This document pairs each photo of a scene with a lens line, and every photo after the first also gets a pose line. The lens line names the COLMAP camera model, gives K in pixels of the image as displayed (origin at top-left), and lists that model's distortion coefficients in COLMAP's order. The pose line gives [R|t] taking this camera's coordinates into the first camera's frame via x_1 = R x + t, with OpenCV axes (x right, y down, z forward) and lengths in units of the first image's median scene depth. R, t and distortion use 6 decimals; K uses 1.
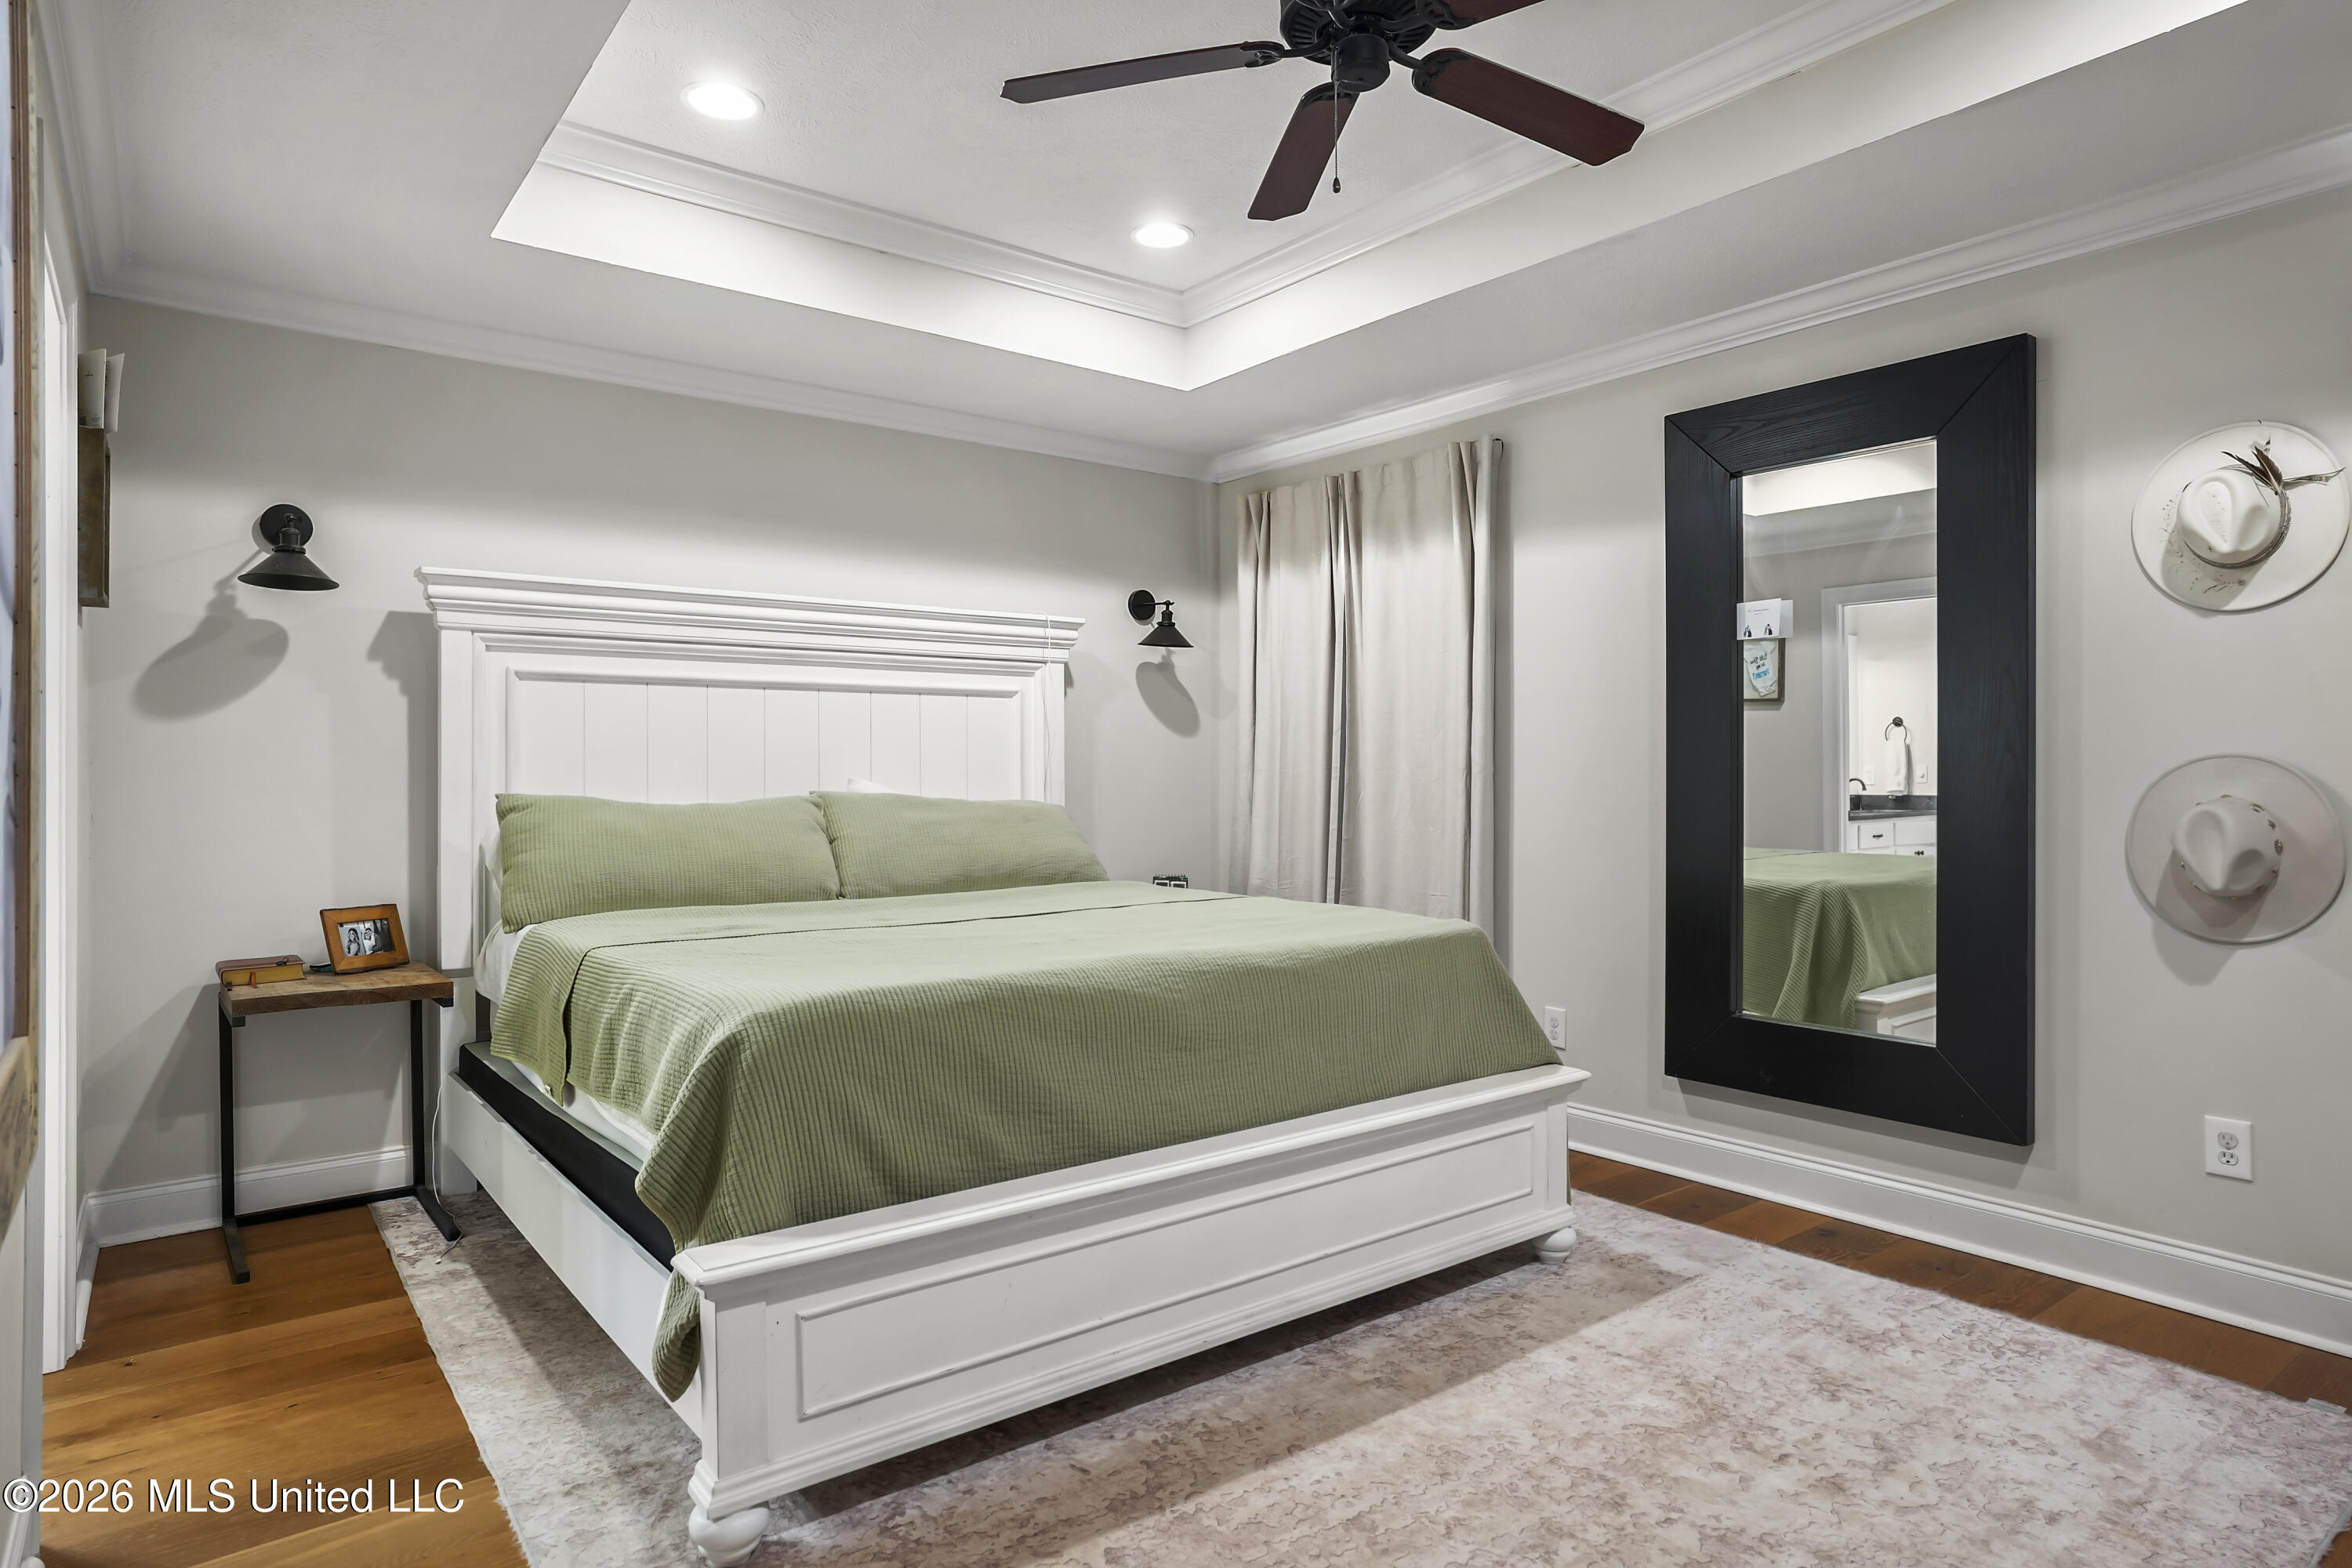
lens RADIAL K [[1336.4, 0, 1161.1], [0, 1336.4, 781.5], [0, 0, 1]] dist [-0.026544, 0.018529]
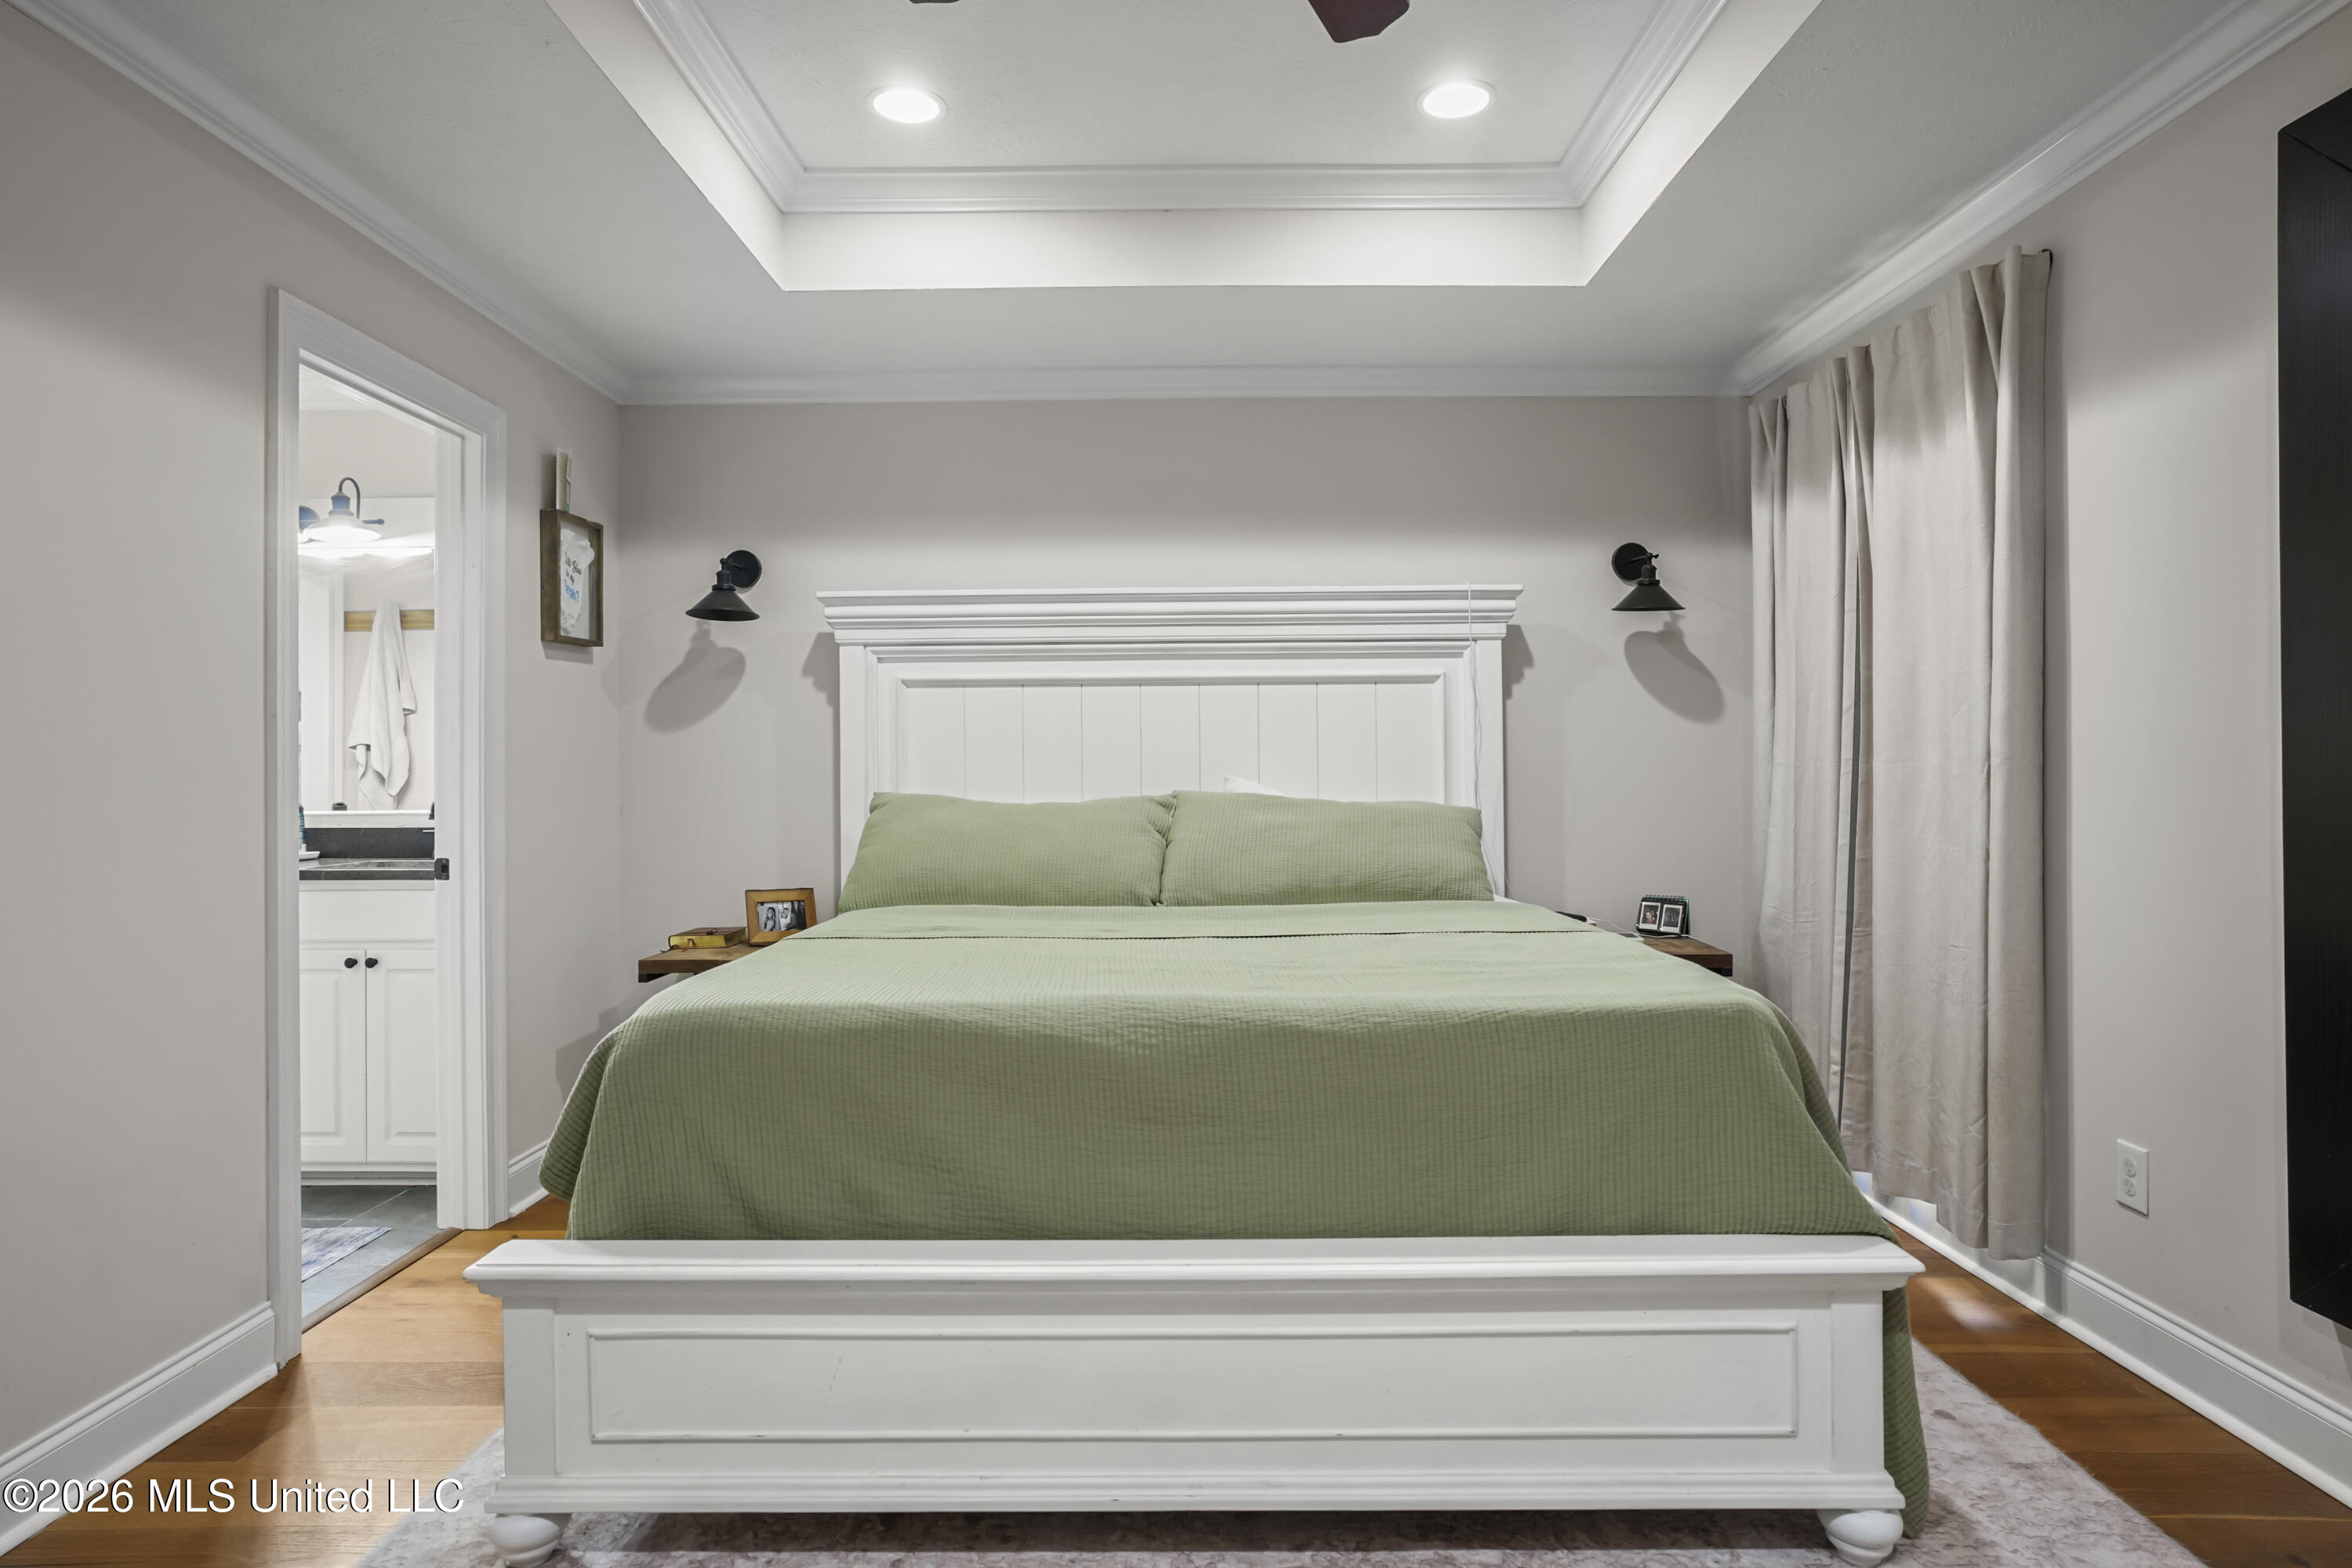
lens RADIAL K [[1336.4, 0, 1156.7], [0, 1336.4, 764.9], [0, 0, 1]] dist [-0.026544, 0.018529]
pose [[0.789431, -0.007241, -0.613797, 0.352448], [0.001835, 0.999954, -0.009436, -0.002393], [0.613837, 0.006322, 0.789408, 0.261563]]
